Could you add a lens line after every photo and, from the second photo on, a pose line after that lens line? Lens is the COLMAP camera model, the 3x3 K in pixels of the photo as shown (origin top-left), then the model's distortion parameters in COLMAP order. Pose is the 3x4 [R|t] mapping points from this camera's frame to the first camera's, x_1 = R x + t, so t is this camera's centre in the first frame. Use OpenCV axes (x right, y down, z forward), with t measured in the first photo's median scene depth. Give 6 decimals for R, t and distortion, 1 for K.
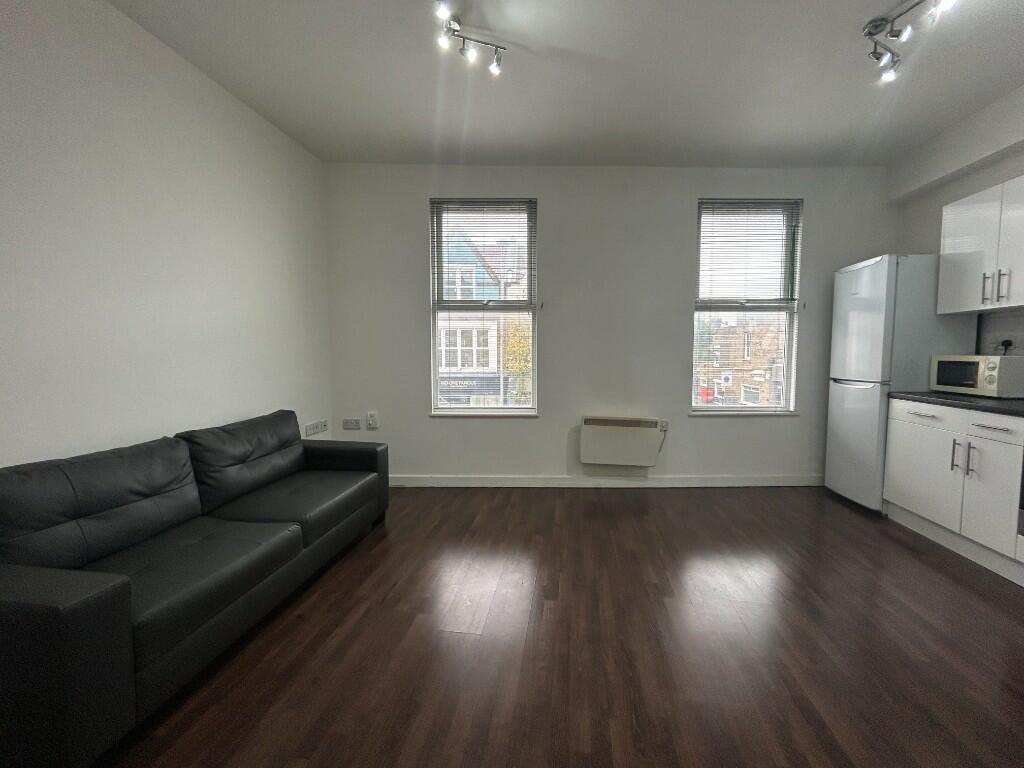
lens RADIAL K [[415.5, 0, 512.2], [0, 415.5, 383.5], [0, 0, 1]] dist [-0.000743, -0.000599]
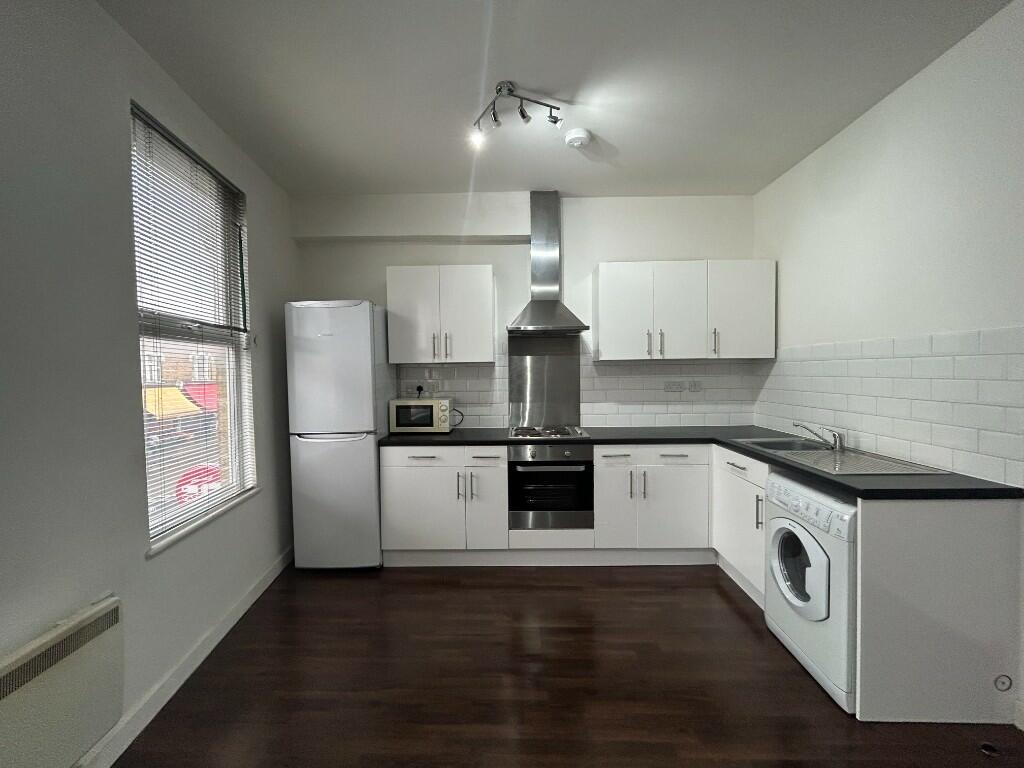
lens RADIAL K [[415.5, 0, 510.5], [0, 415.5, 381.5], [0, 0, 1]] dist [-0.000743, -0.000599]
pose [[-0.115056, -0.023444, 0.993082, -0.083741], [0.083983, 0.995913, 0.033241, -0.104871], [-0.989802, 0.087227, -0.112617, 0.663160]]
